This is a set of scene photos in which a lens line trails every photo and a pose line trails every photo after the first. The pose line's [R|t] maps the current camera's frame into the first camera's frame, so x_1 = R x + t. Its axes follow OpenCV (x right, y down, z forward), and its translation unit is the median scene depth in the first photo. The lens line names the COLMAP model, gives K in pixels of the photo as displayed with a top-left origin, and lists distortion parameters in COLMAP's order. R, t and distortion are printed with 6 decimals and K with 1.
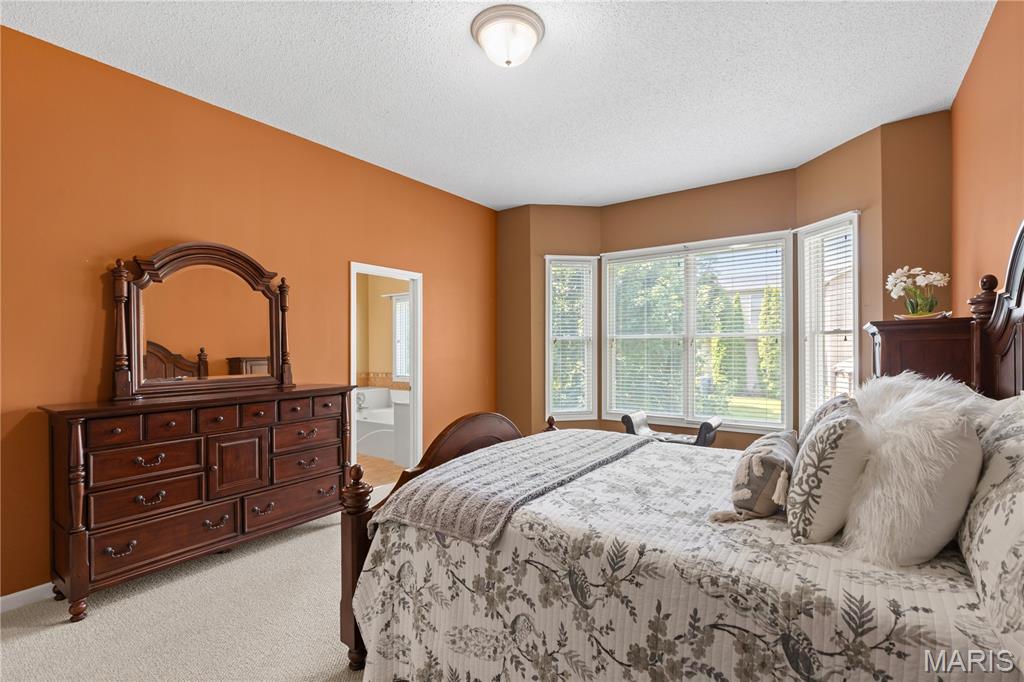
lens RADIAL K [[468.0, 0, 516.5], [0, 468.0, 340.5], [0, 0, 1]] dist [0.003442, -0.000402]
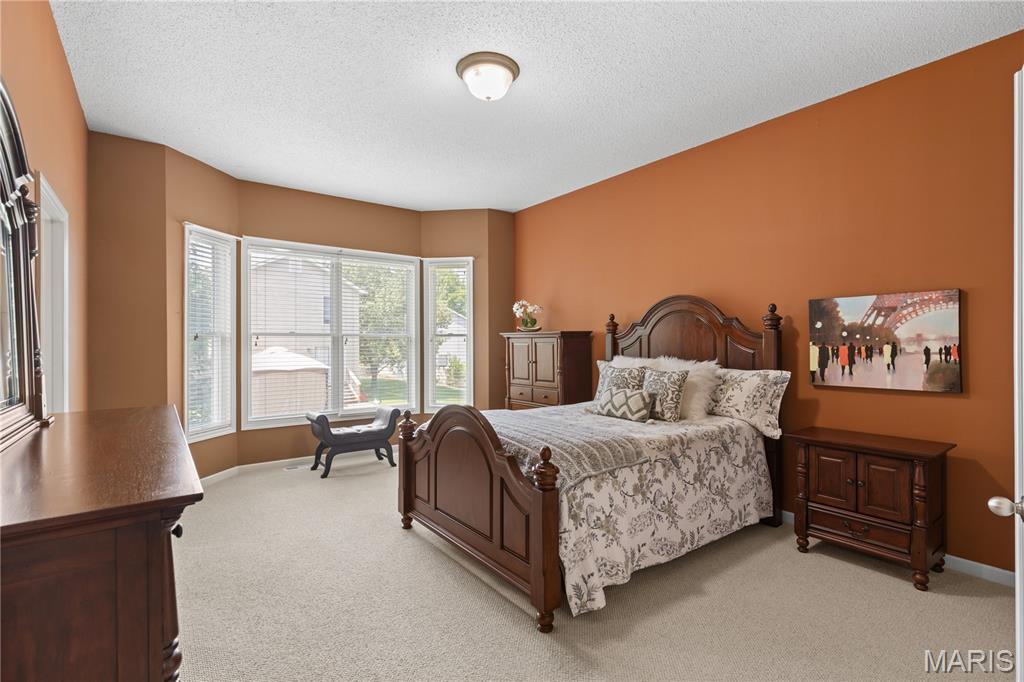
lens RADIAL K [[489.1, 0, 520.7], [0, 489.1, 346.0], [0, 0, 1]] dist [0.003148, 0.000821]
pose [[0.294727, 0.003741, 0.955574, -1.758452], [-0.010205, 0.999948, -0.000767, 0.033617], [-0.955527, -0.009526, 0.294750, 0.864174]]
